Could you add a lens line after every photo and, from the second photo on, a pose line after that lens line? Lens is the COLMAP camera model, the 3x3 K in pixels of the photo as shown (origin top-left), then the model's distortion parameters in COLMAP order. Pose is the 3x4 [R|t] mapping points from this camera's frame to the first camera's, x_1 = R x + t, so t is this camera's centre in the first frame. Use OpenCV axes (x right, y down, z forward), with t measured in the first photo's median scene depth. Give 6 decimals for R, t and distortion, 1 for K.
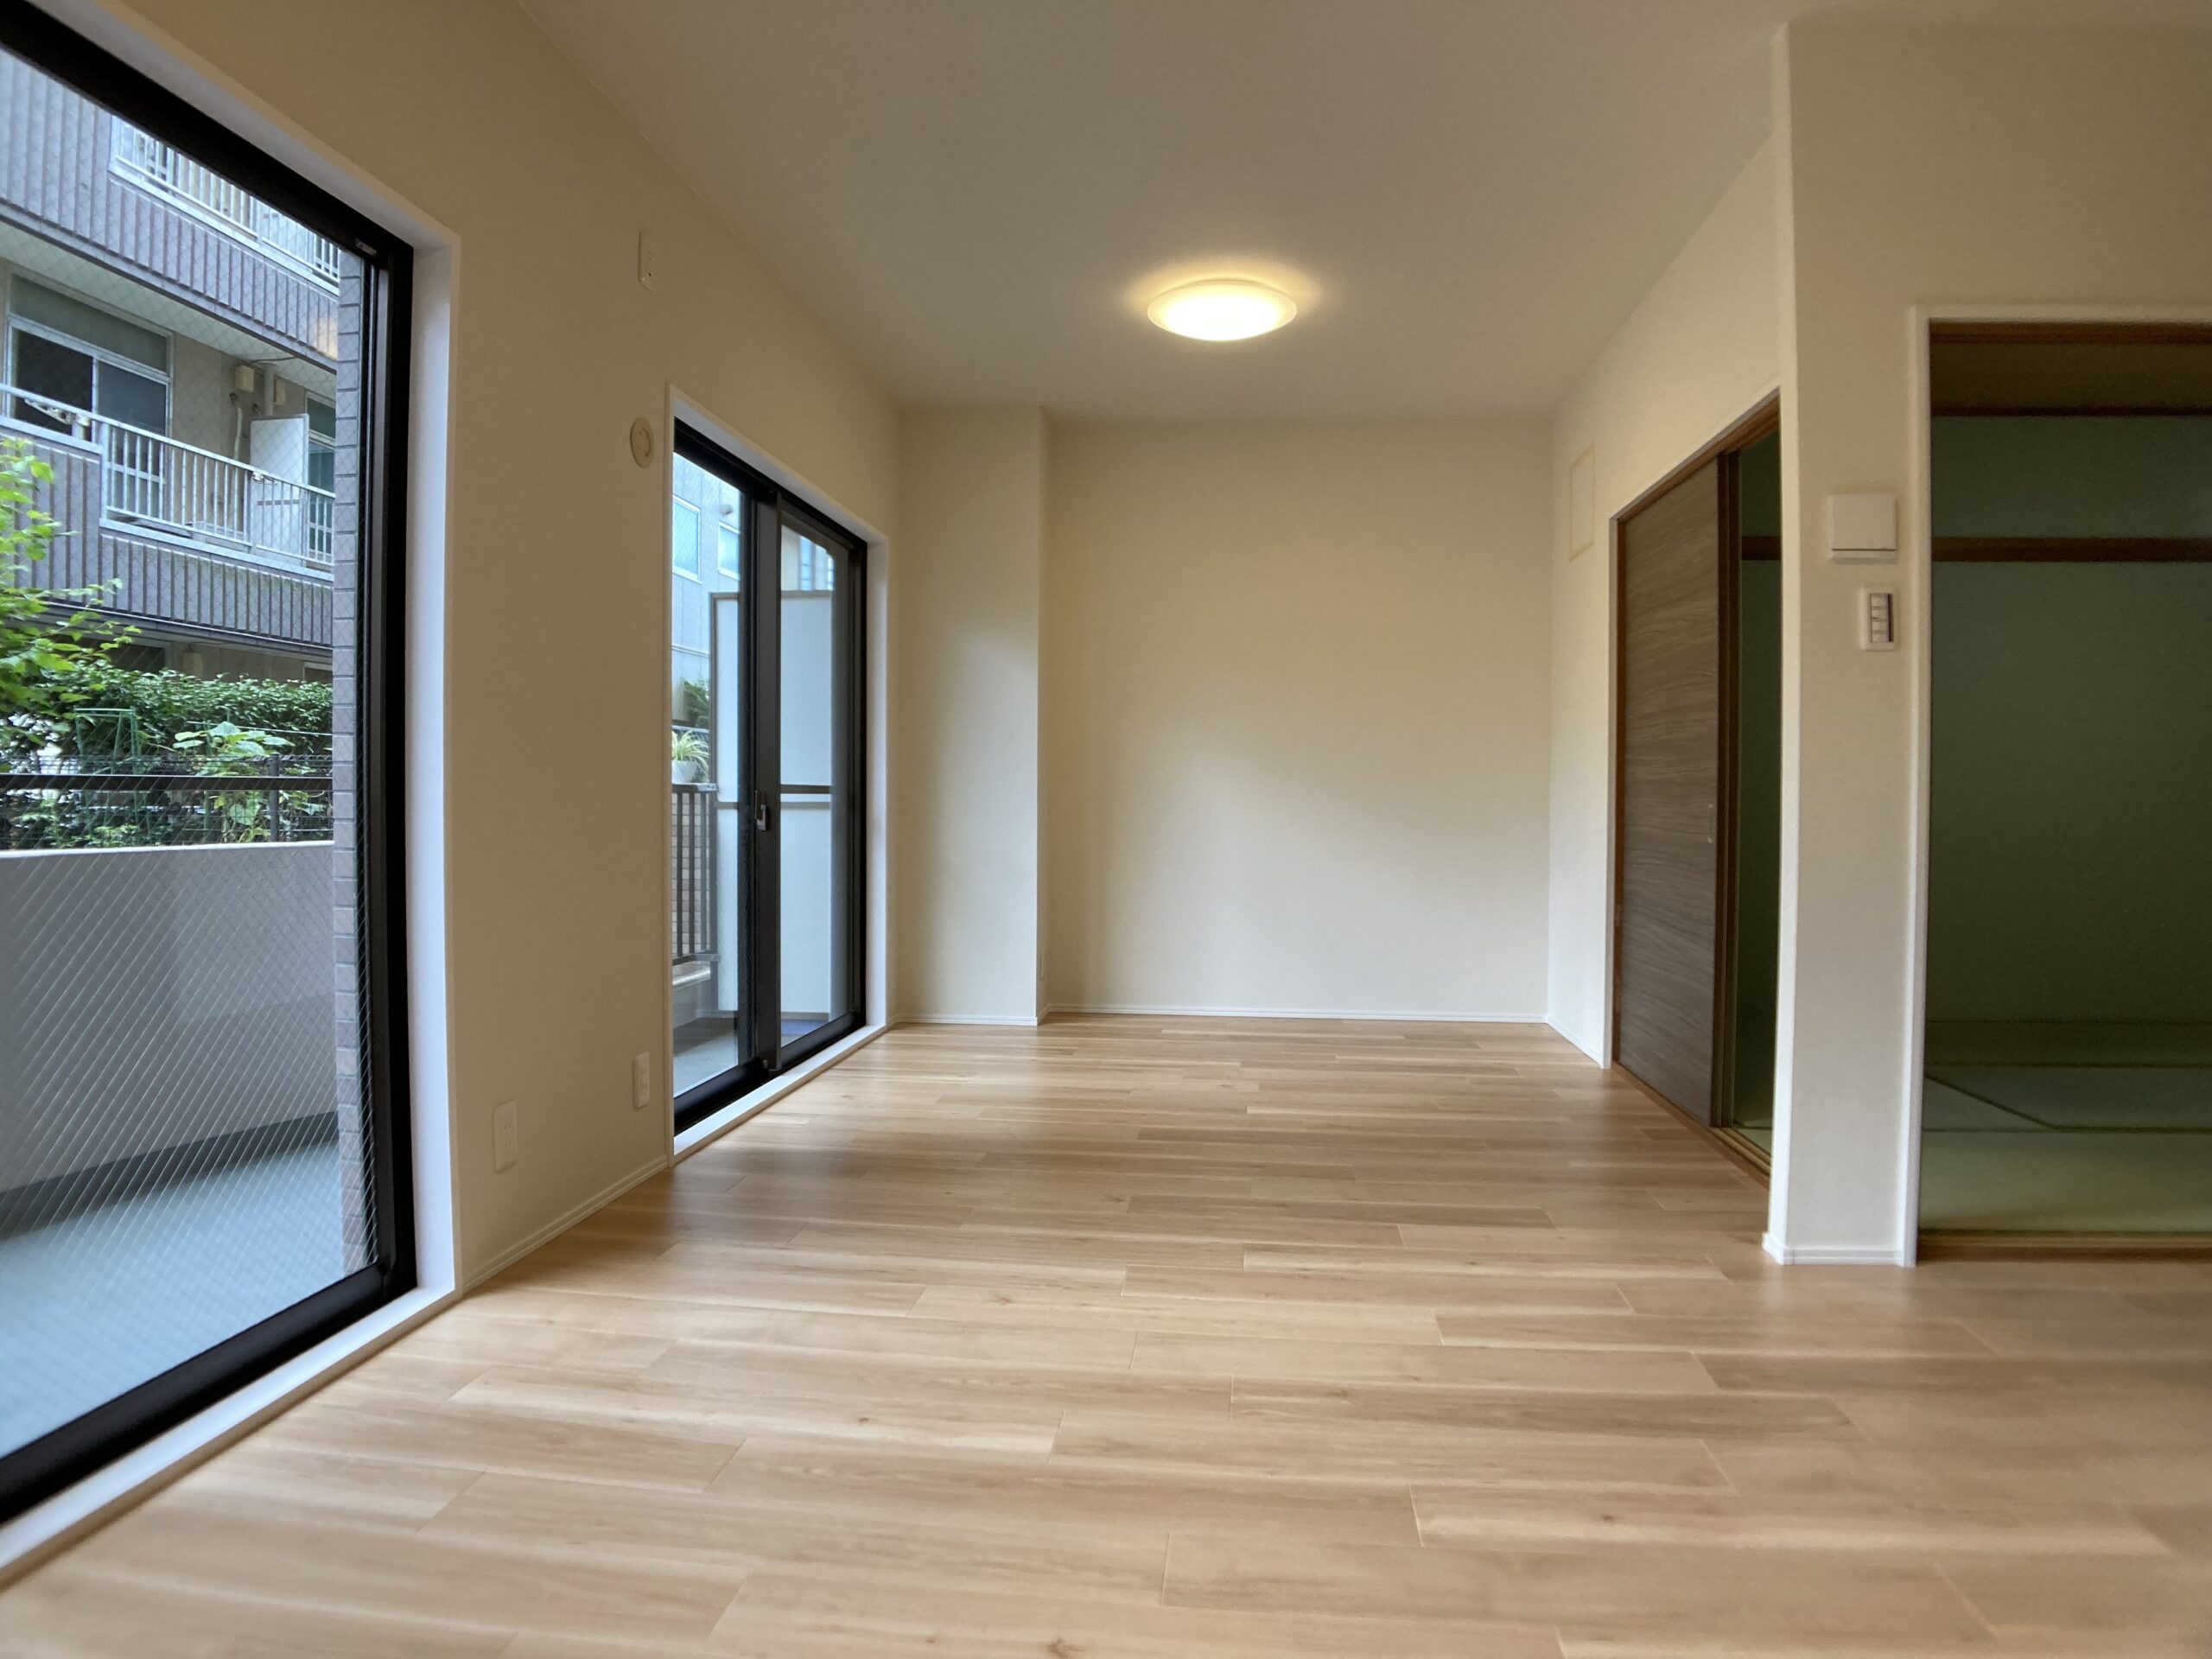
lens RADIAL K [[1305.8, 0, 1154.2], [0, 1305.8, 832.0], [0, 0, 1]] dist [-0.079954, 0.000007]
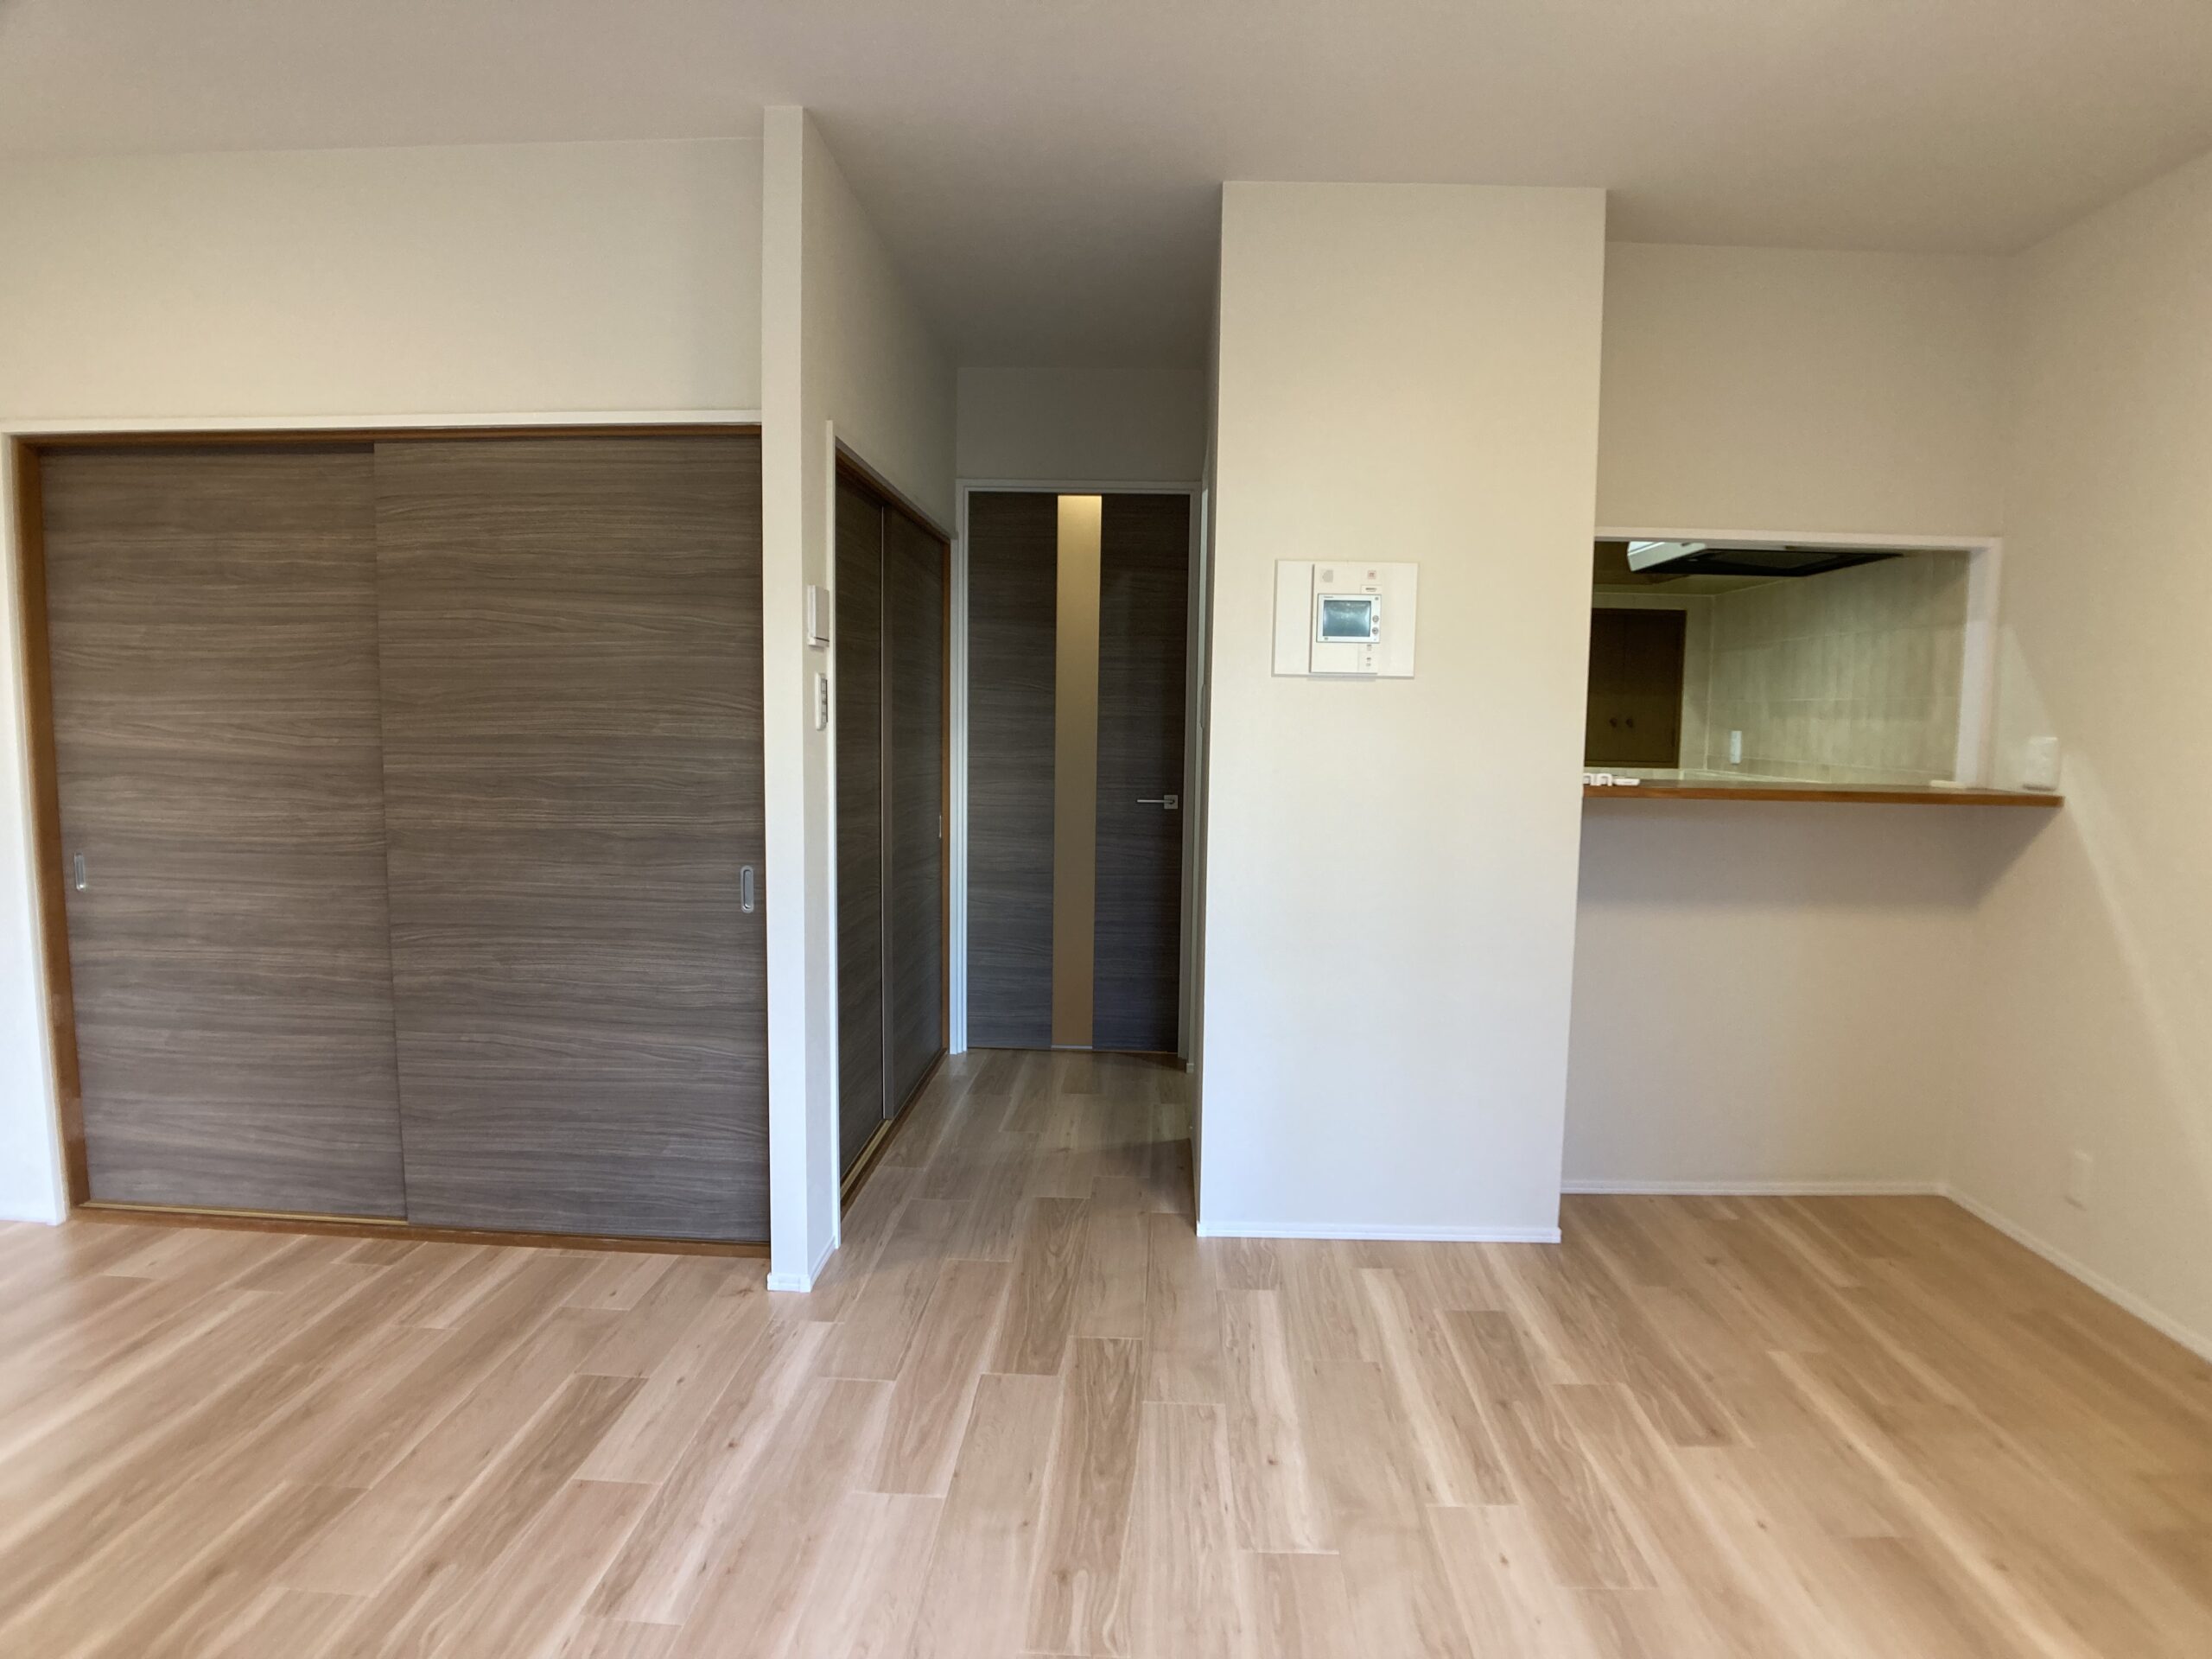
lens RADIAL K [[1303.6, 0, 1107.4], [0, 1303.6, 846.5], [0, 0, 1]] dist [-0.090364, 0.031189]
pose [[-0.041359, -0.107816, 0.993310, -0.647217], [0.009746, 0.994070, 0.108304, -0.178869], [-0.999097, 0.014160, -0.040063, 0.875731]]
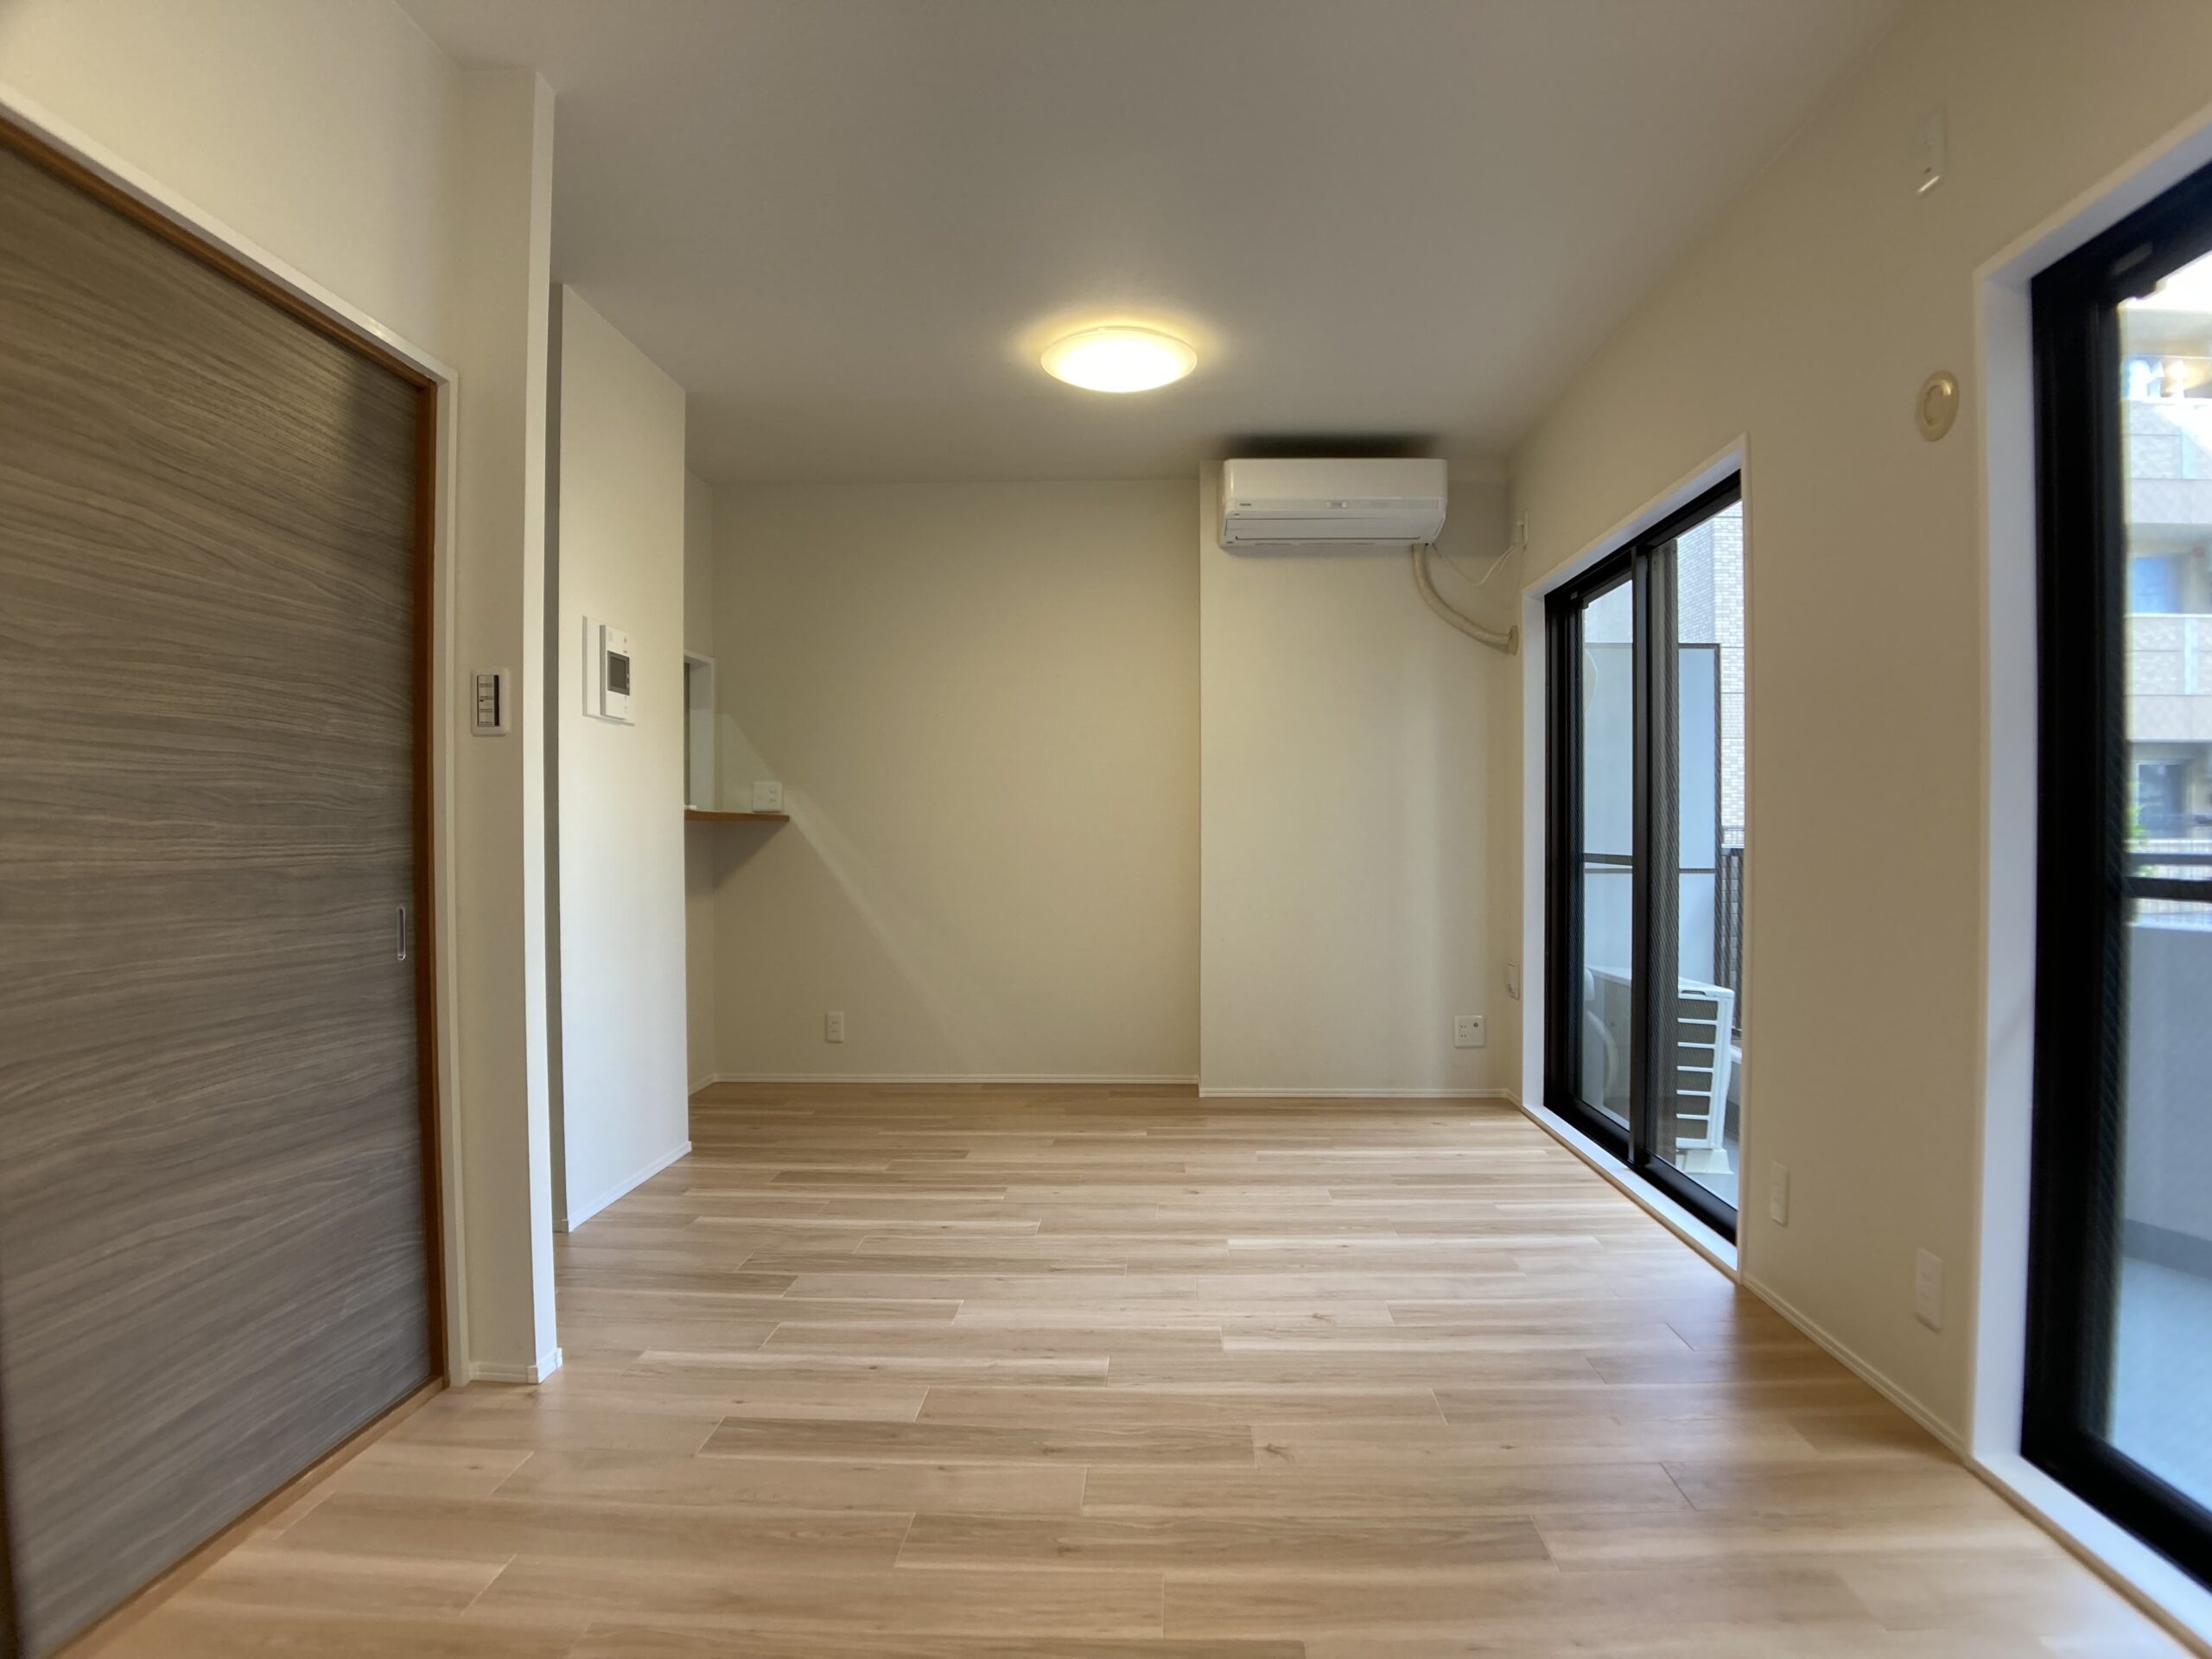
lens RADIAL K [[1303.6, 0, 1107.4], [0, 1303.6, 846.5], [0, 0, 1]] dist [-0.090364, 0.031189]
pose [[-0.999660, 0.000596, -0.026061, 0.107575], [-0.000324, 0.999377, 0.035292, -0.105342], [0.026066, 0.035288, -0.999037, 2.211431]]
